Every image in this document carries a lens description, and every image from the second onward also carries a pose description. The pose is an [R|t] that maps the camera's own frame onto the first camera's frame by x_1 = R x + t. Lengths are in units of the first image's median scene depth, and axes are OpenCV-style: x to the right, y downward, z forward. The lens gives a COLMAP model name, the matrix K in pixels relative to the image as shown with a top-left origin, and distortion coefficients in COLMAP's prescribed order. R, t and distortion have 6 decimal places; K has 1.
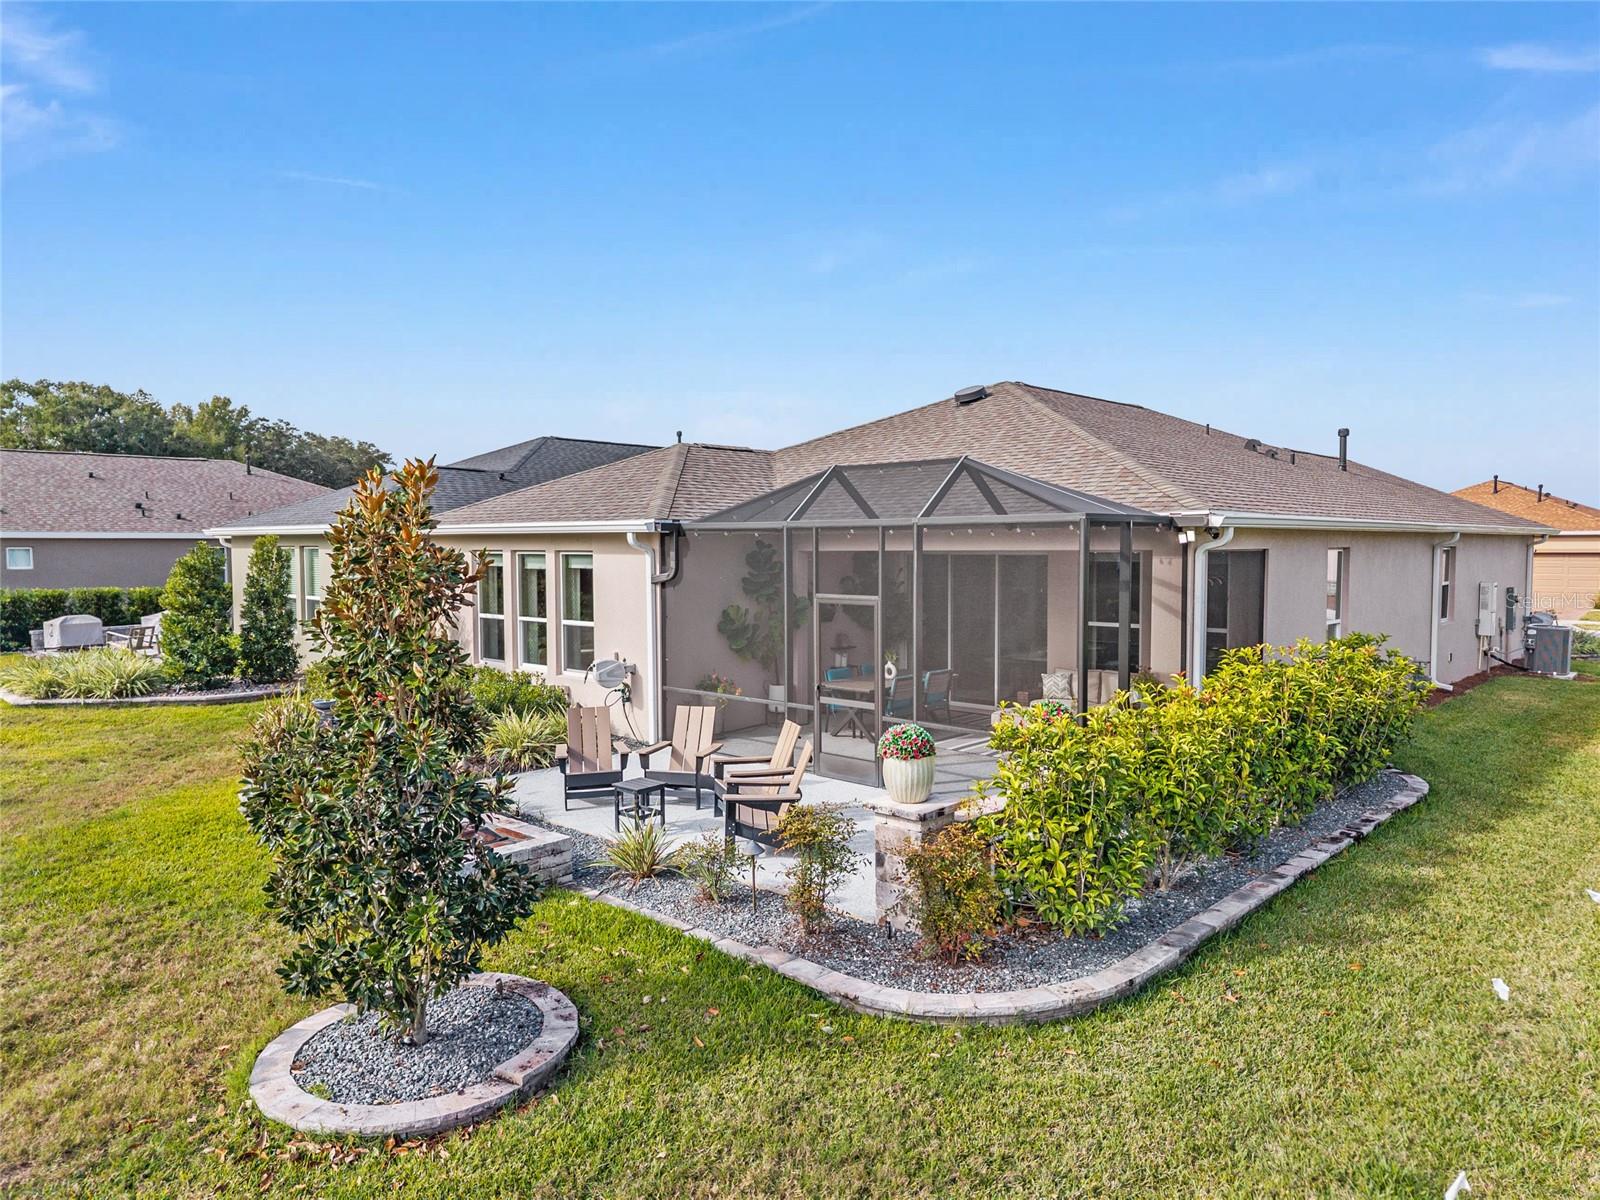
lens RADIAL K [[1066.9, 0, 787.4], [0, 1066.9, 611.9], [0, 0, 1]] dist [0.035664, -0.040405]
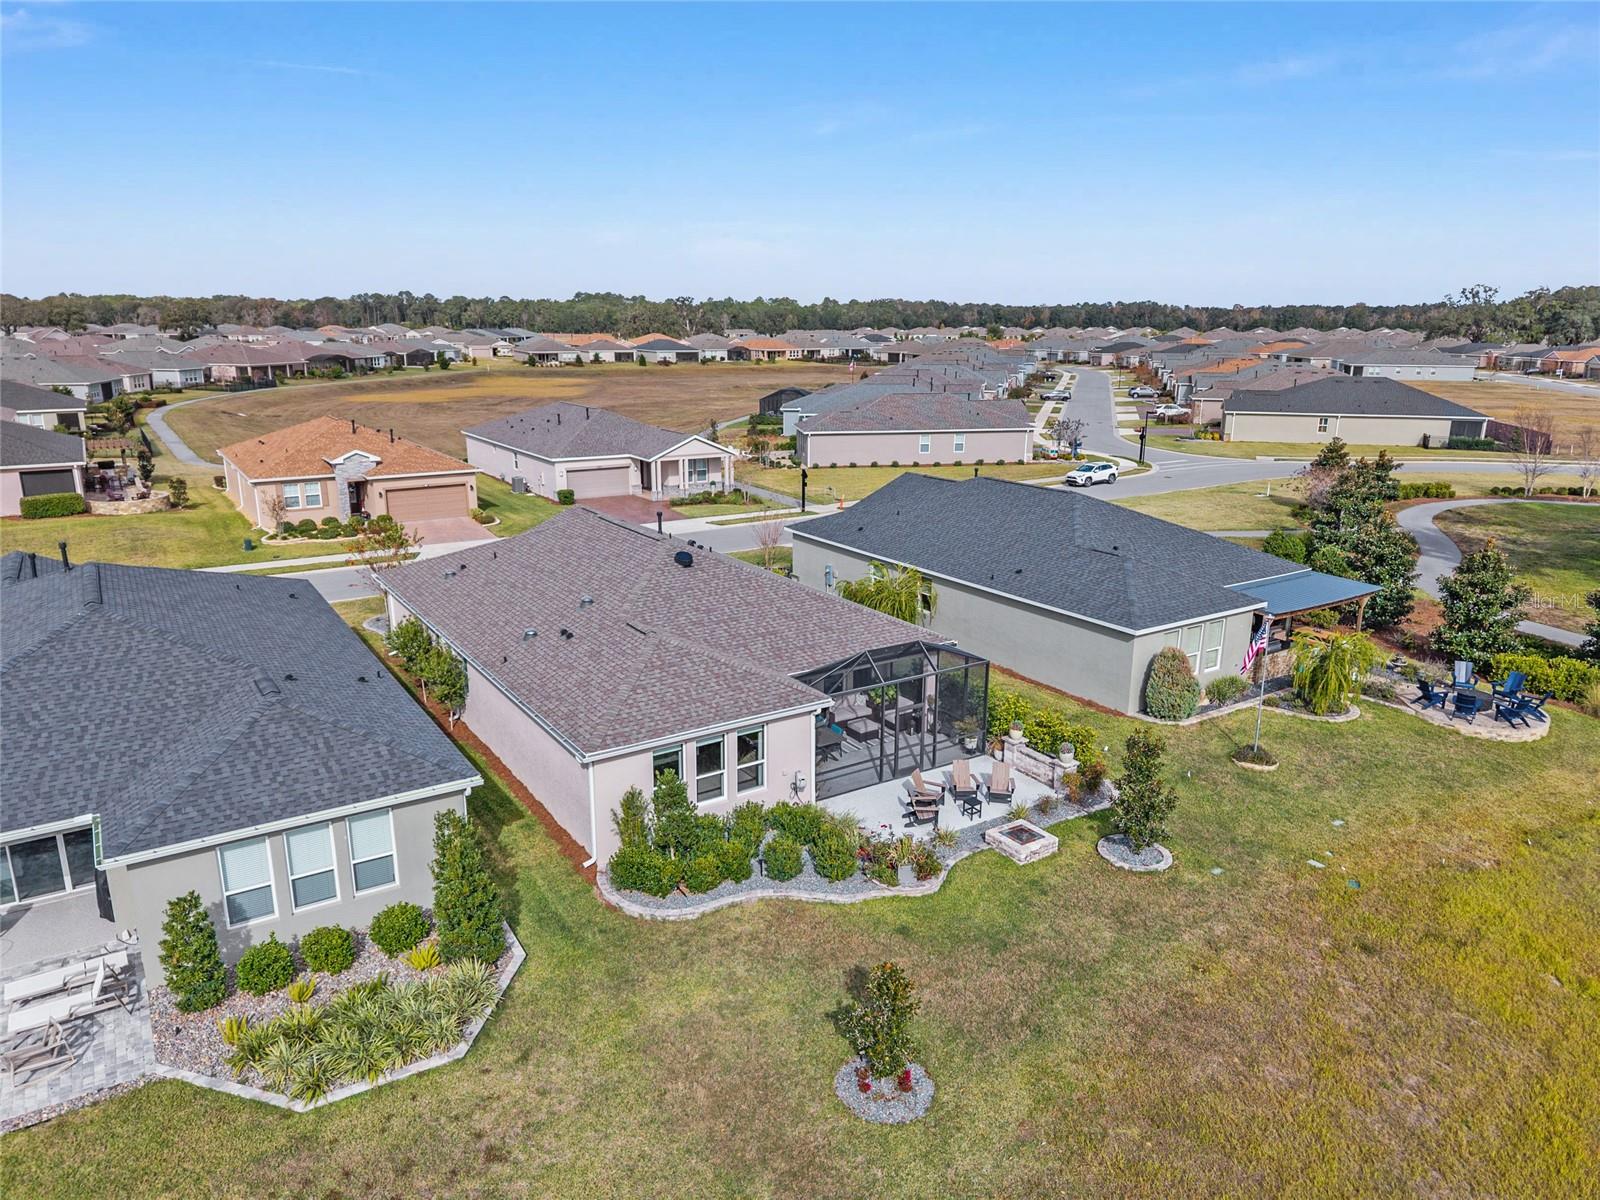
lens RADIAL K [[1066.9, 0, 788.5], [0, 1066.9, 599.3], [0, 0, 1]] dist [0.035664, -0.040405]
pose [[0.234147, -0.244107, 0.941056, -1.937165], [0.056601, 0.969745, 0.237466, -0.731053], [-0.970552, -0.002337, 0.240880, 0.567929]]
